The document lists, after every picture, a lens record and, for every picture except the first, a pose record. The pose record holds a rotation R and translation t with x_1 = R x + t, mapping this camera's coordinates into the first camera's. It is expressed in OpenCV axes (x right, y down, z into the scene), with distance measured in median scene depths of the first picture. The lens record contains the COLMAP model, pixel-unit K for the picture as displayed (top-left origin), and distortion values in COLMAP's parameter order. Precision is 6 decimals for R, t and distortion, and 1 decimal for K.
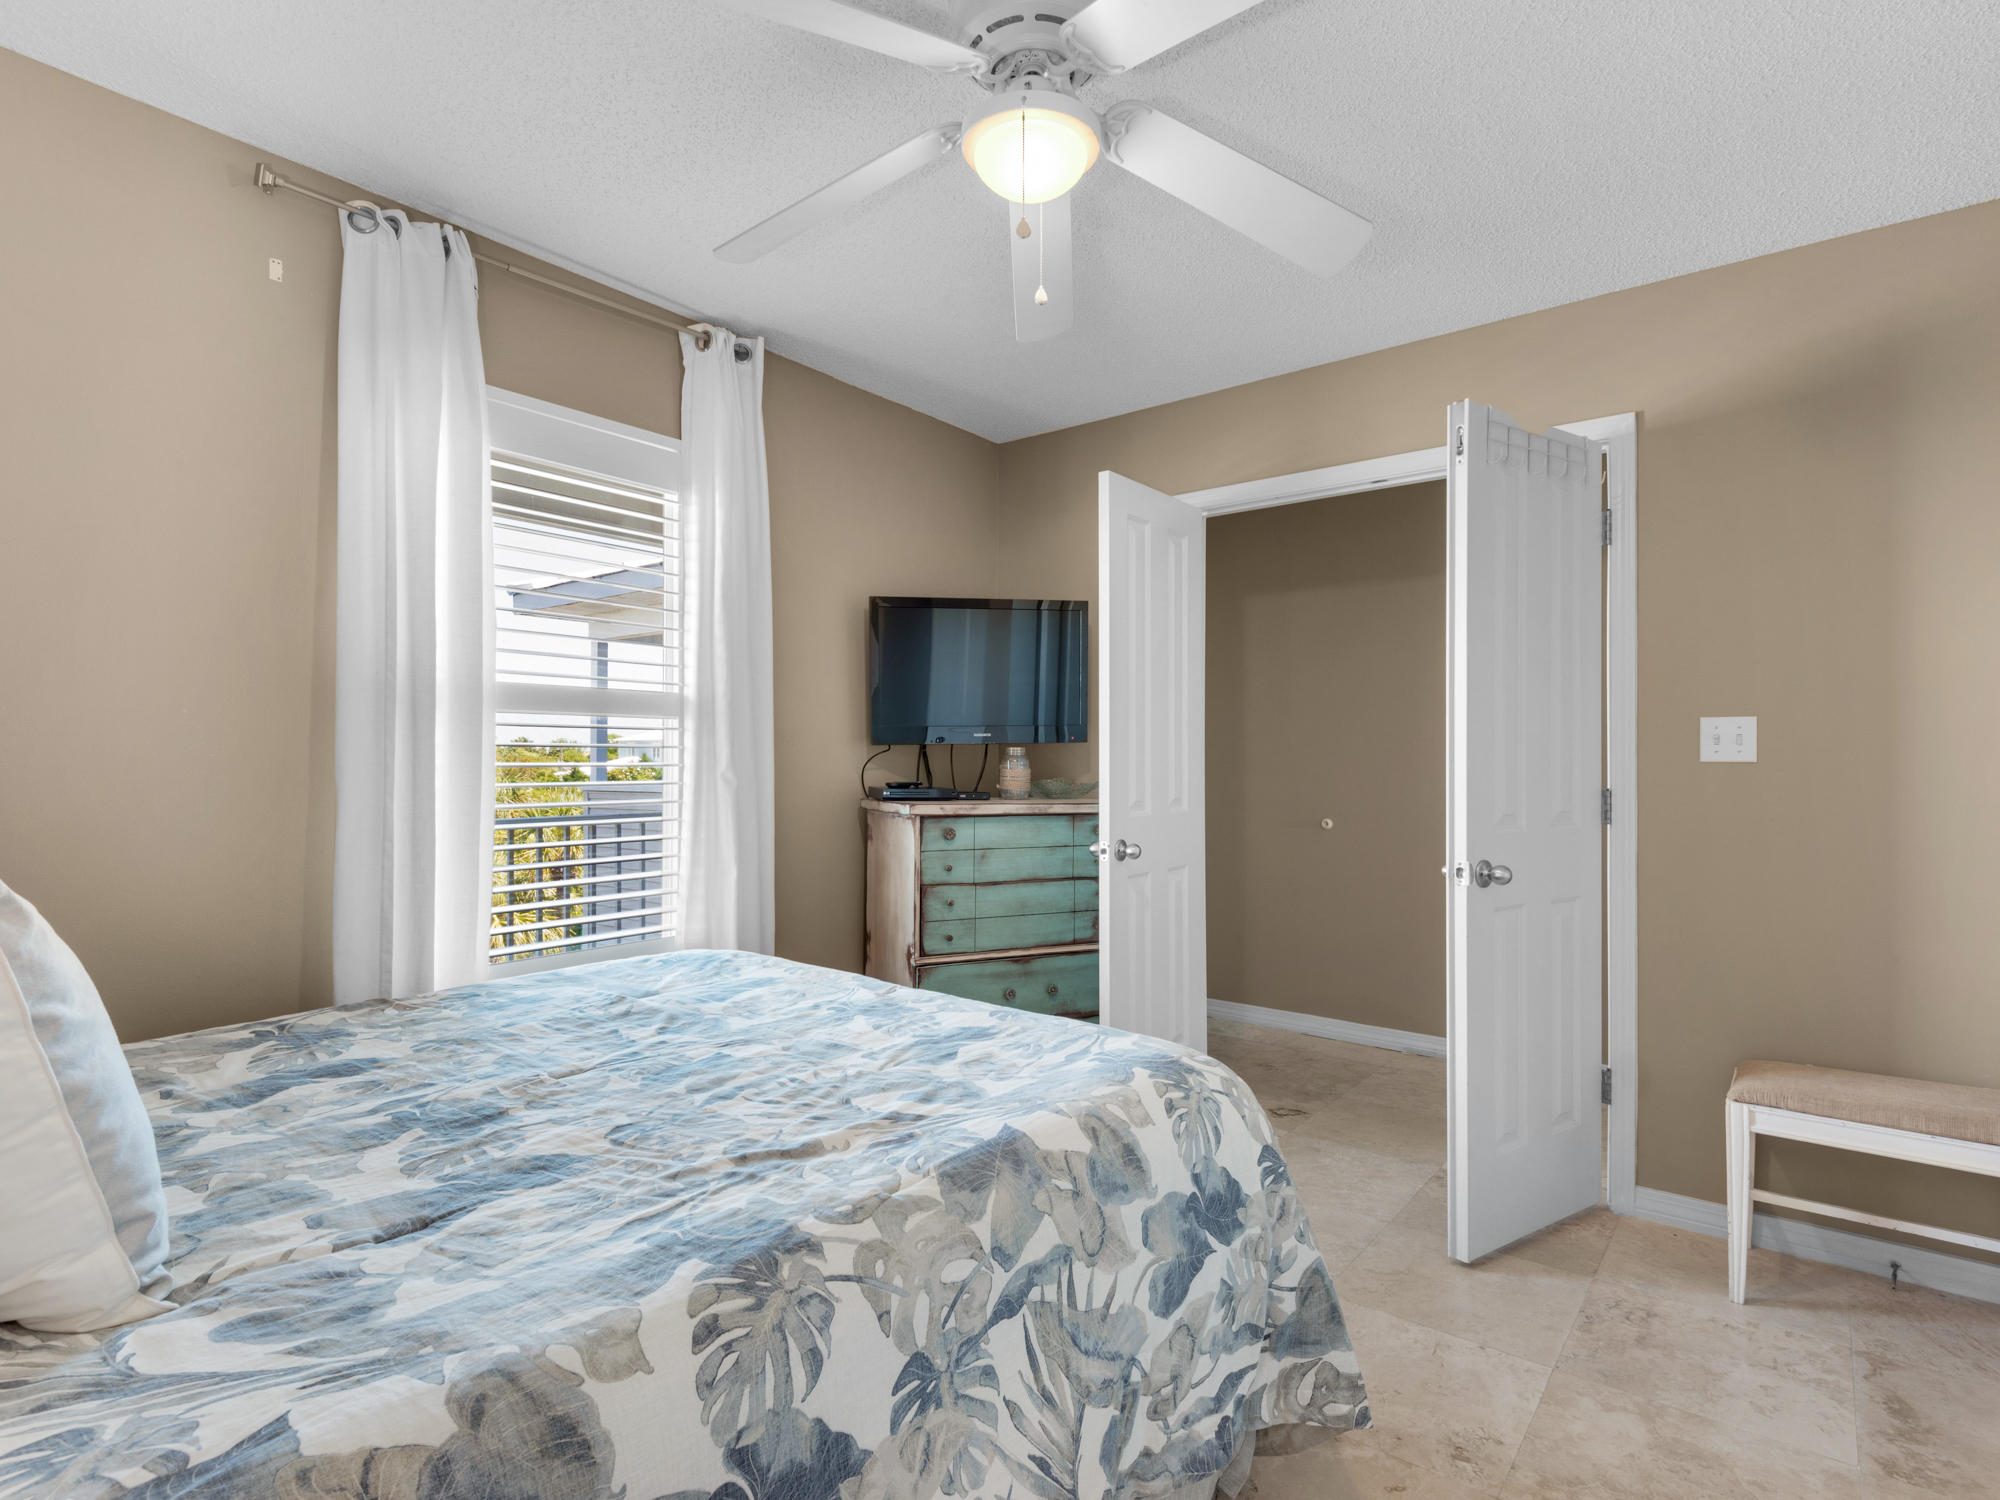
lens RADIAL K [[1010.3, 0, 990.0], [0, 1010.3, 766.1], [0, 0, 1]] dist [0.031726, -0.019295]
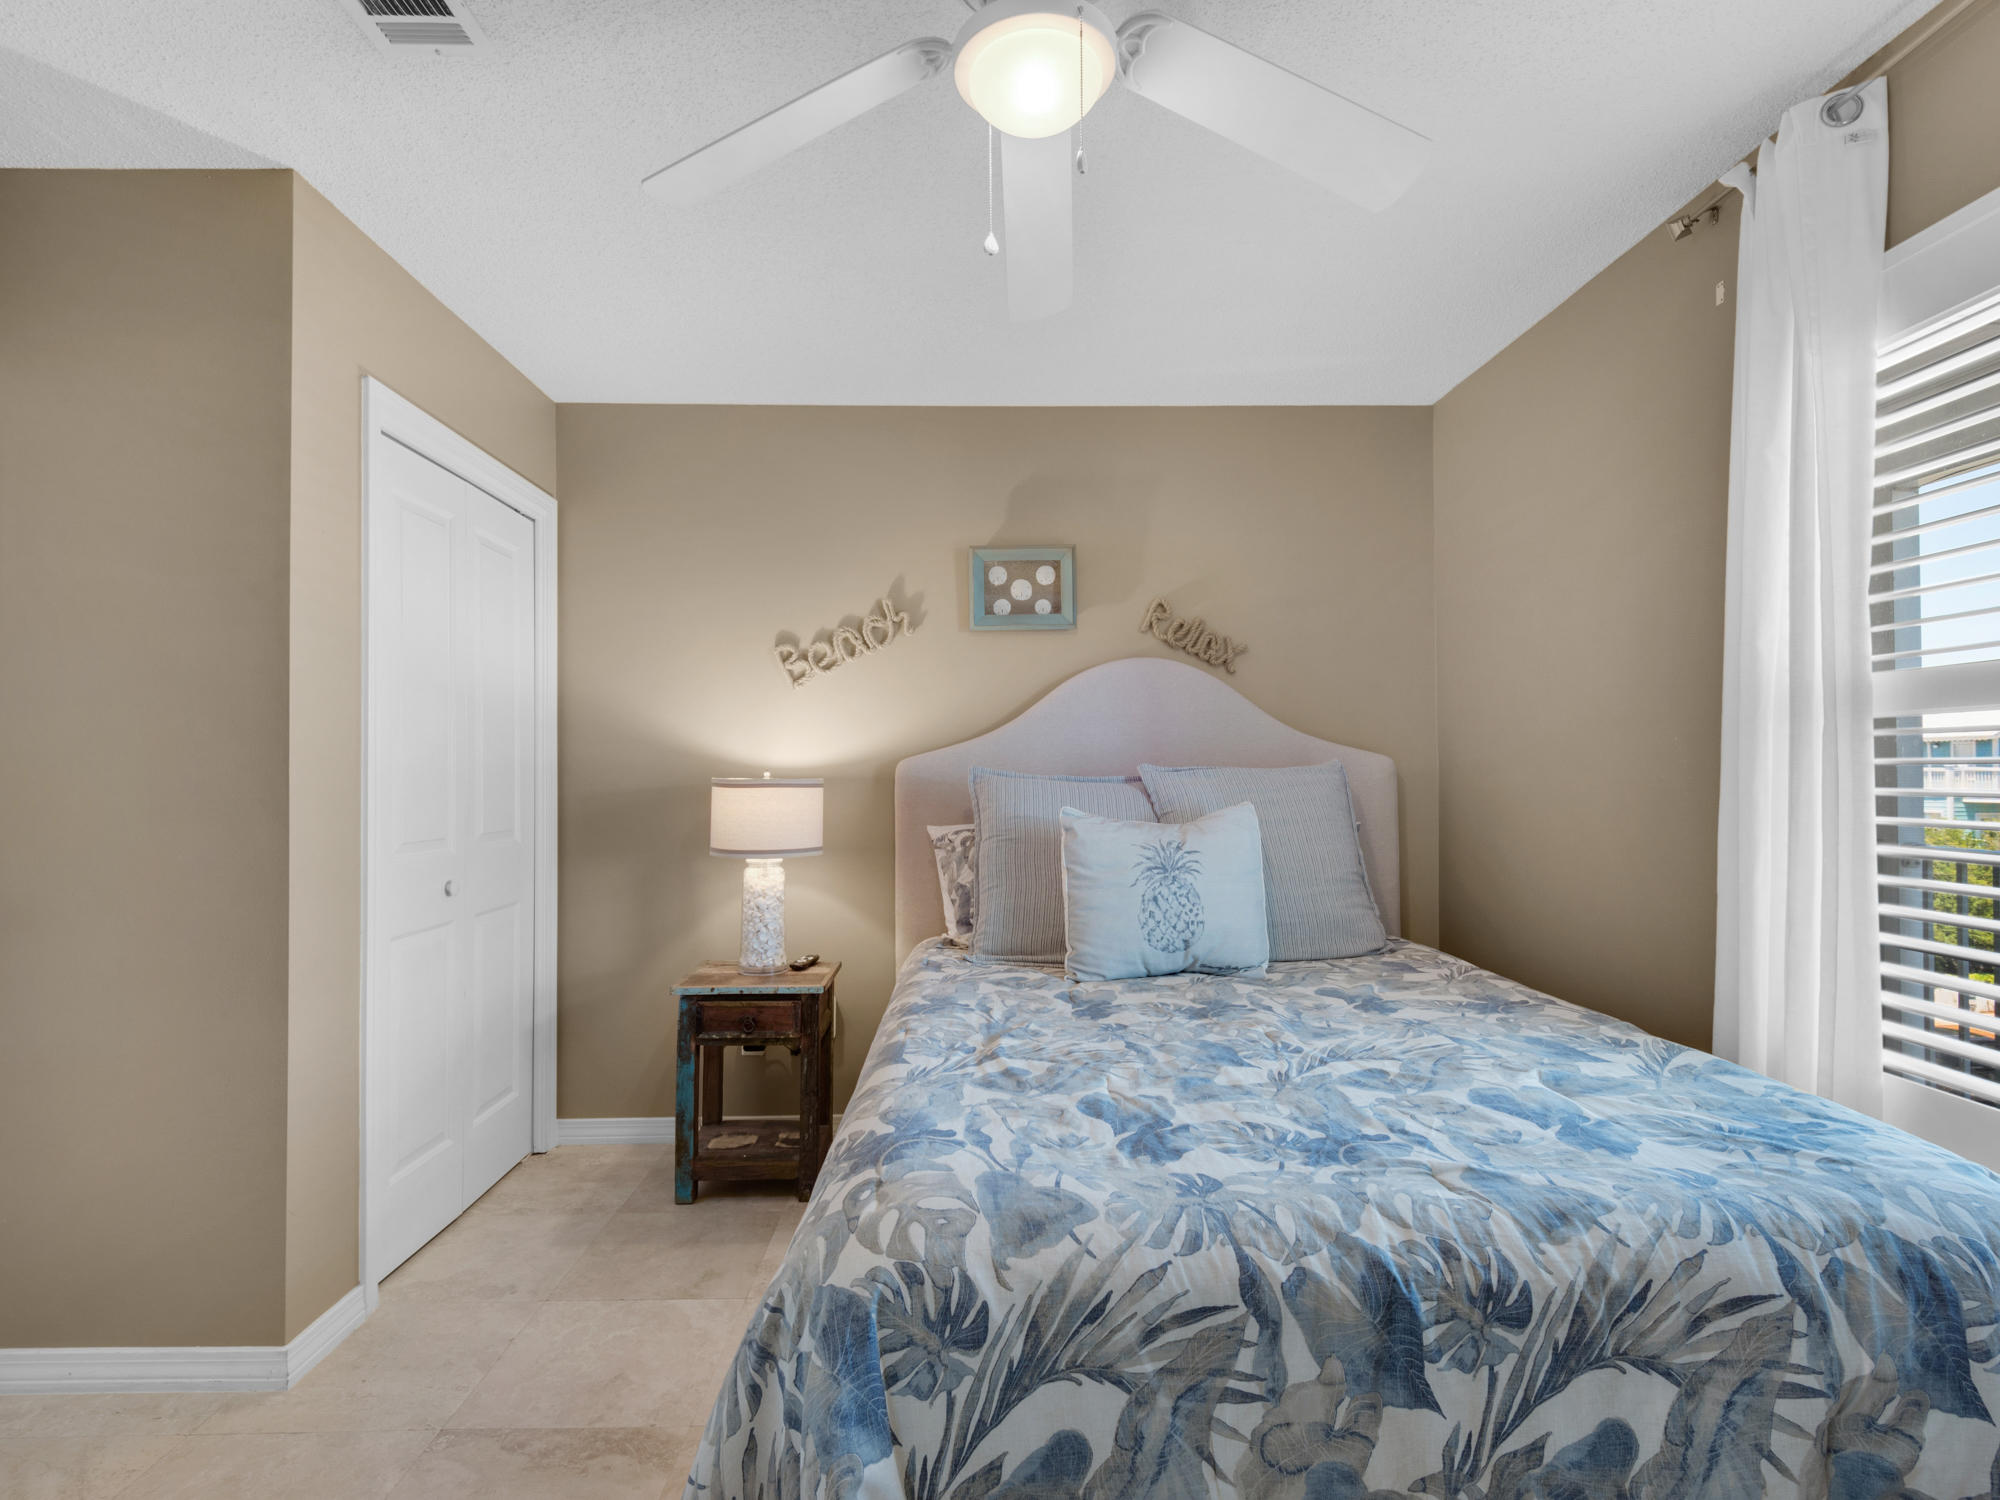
lens RADIAL K [[1010.3, 0, 990.0], [0, 1010.3, 766.1], [0, 0, 1]] dist [0.031726, -0.019295]
pose [[-0.766747, -0.002473, -0.641944, 0.674421], [0.001211, 0.999985, -0.005299, -0.024587], [0.641948, -0.004841, -0.766733, 1.786879]]
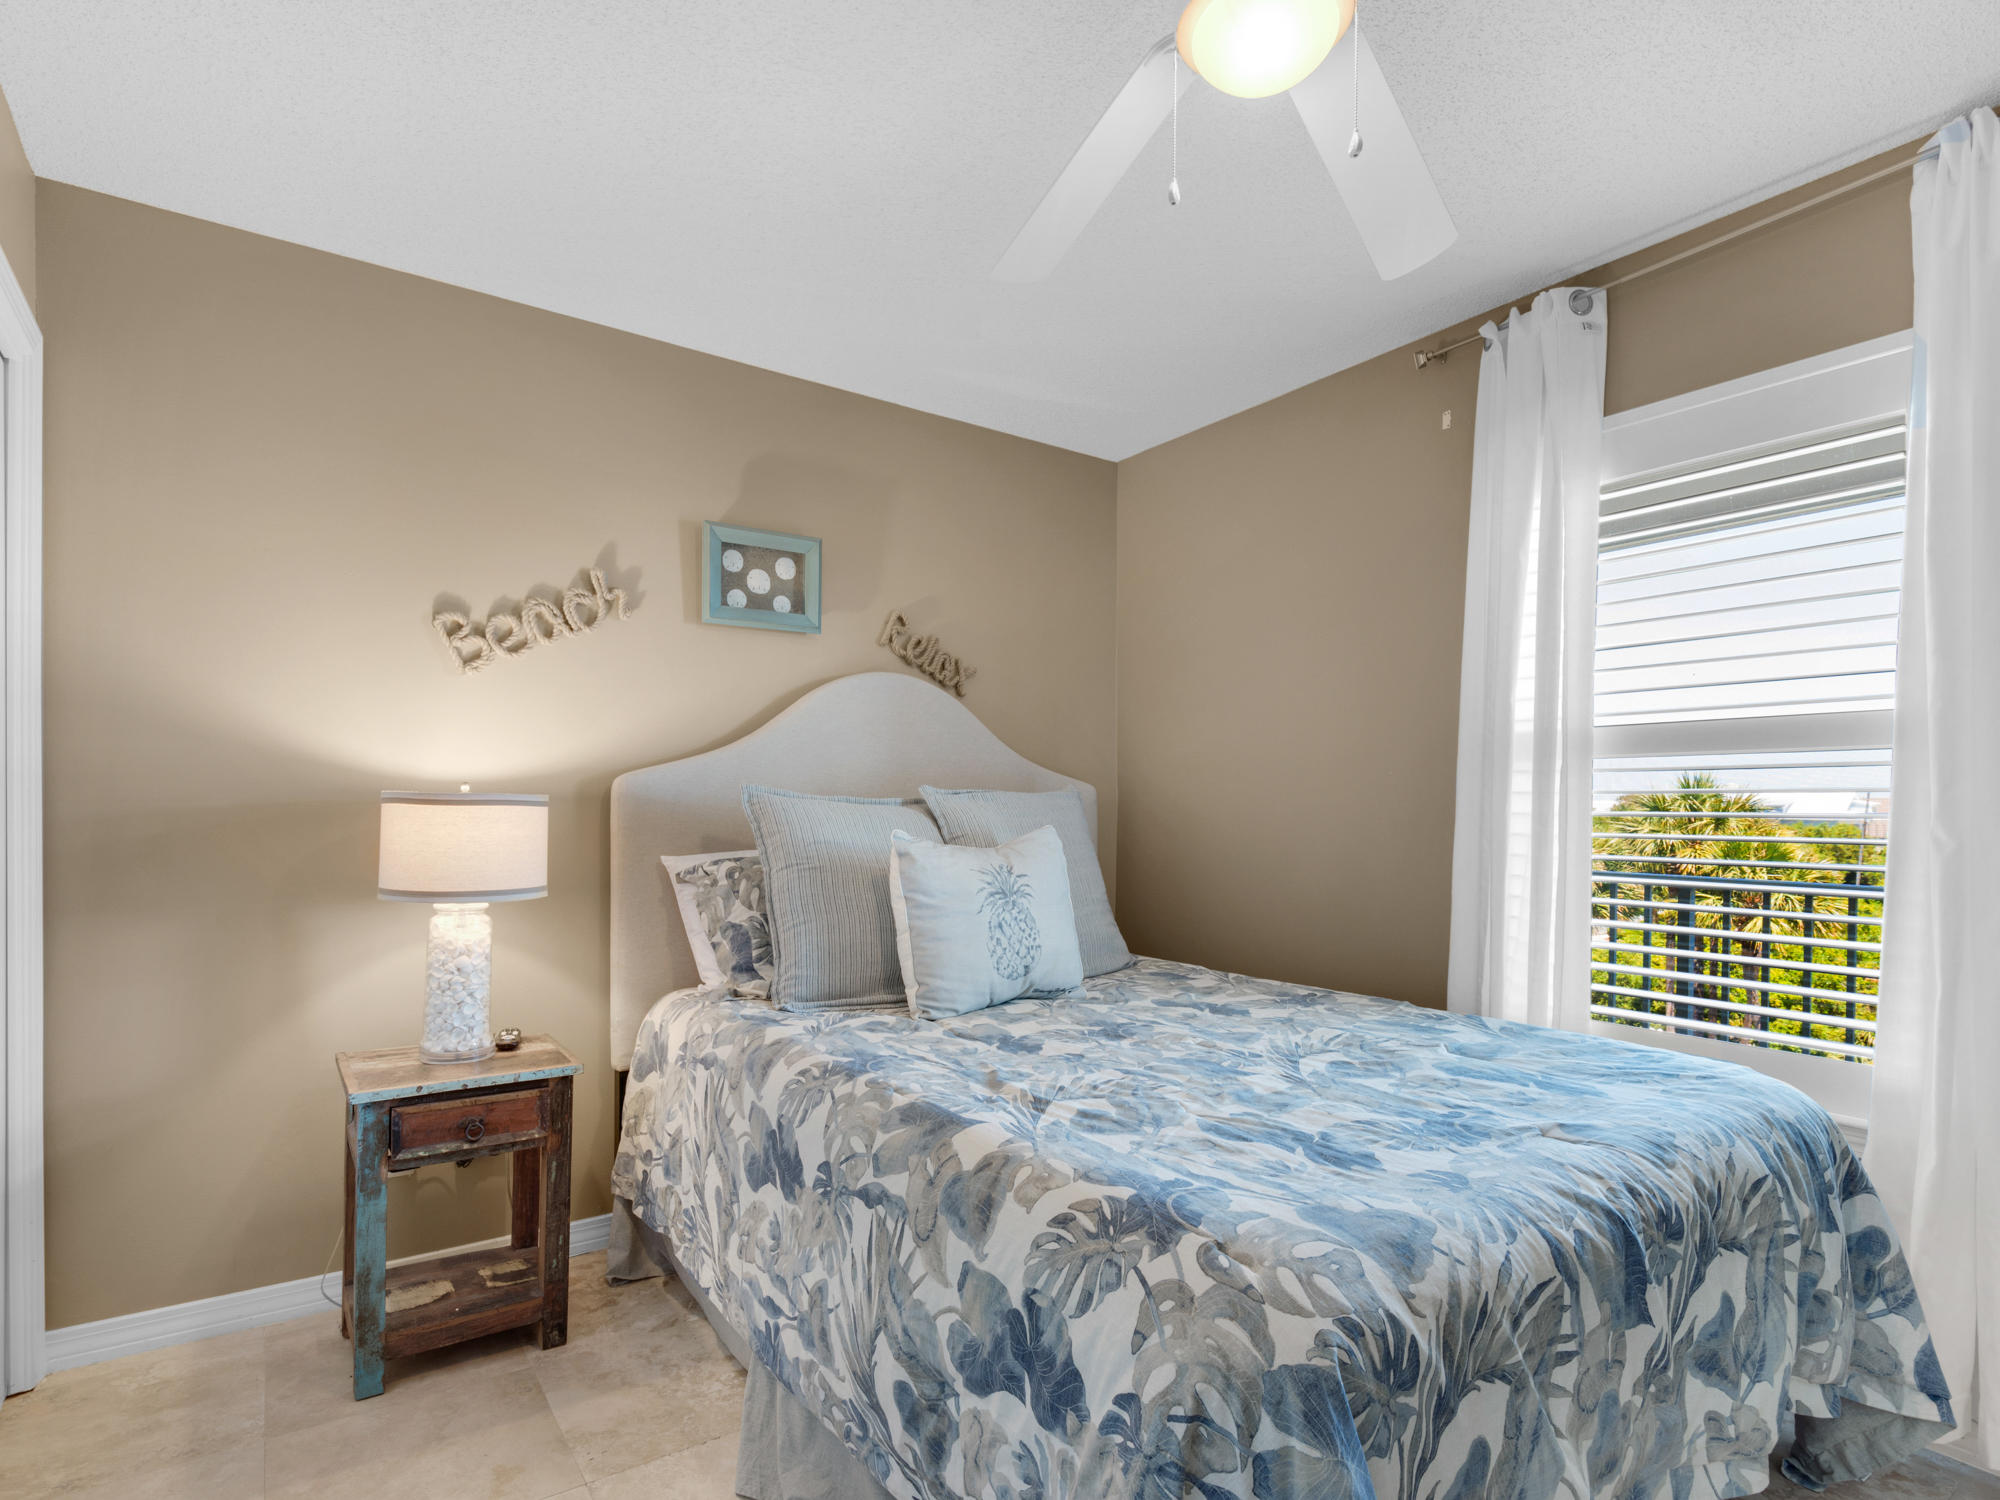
lens RADIAL K [[1040.4, 0, 1001.5], [0, 1040.4, 824.6], [0, 0, 1]] dist [0.042811, -0.028519]
pose [[-0.275625, 0.011314, -0.961199, 0.971585], [-0.011960, 0.999813, 0.015198, 0.001044], [0.961191, 0.015685, -0.275438, 1.141137]]
